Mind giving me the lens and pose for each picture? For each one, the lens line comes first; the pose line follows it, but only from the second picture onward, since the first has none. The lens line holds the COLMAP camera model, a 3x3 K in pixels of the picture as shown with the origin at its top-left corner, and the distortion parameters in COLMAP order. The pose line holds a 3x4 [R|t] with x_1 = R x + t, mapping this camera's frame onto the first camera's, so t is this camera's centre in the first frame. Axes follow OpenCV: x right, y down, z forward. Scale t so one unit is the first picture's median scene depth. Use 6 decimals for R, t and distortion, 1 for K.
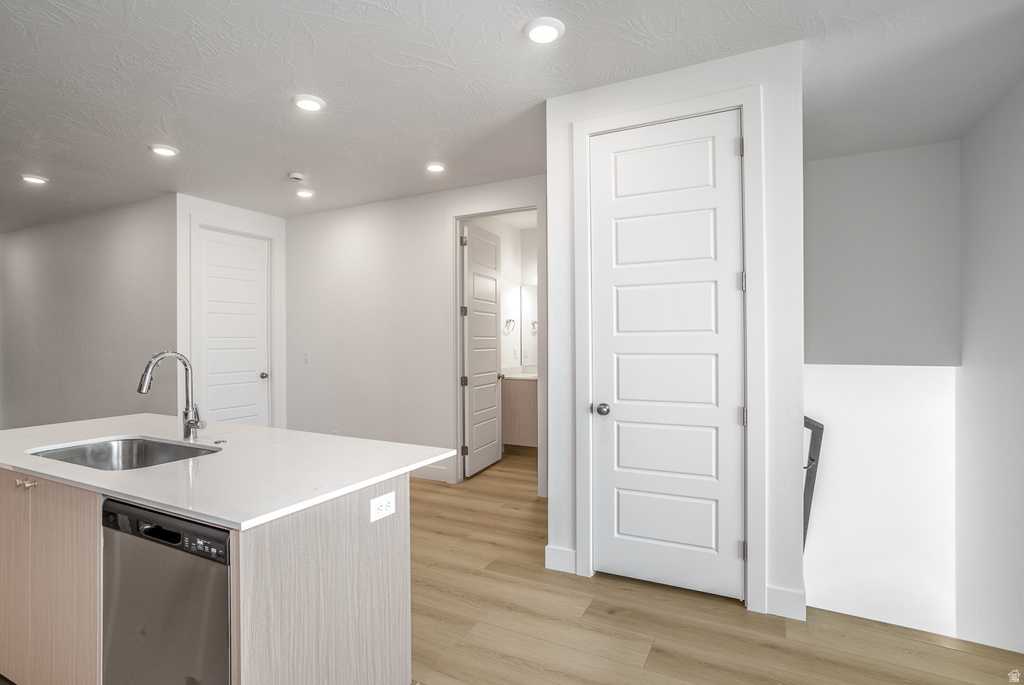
lens RADIAL K [[515.5, 0, 533.6], [0, 515.5, 331.0], [0, 0, 1]] dist [0.000942, 0.000273]
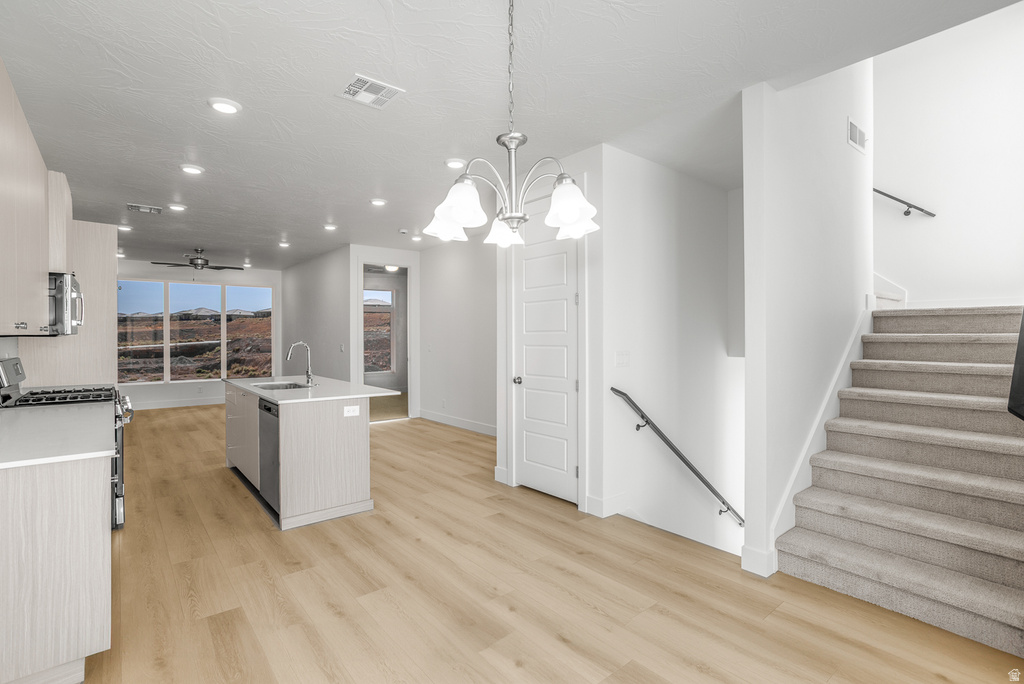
lens RADIAL K [[498.1, 0, 516.6], [0, 498.1, 338.0], [0, 0, 1]] dist [-0.049197, 0.028729]
pose [[0.915086, 0.012320, -0.403070, 0.796474], [-0.006432, 0.999852, 0.015958, -0.002267], [0.403207, -0.012011, 0.915030, -0.417372]]
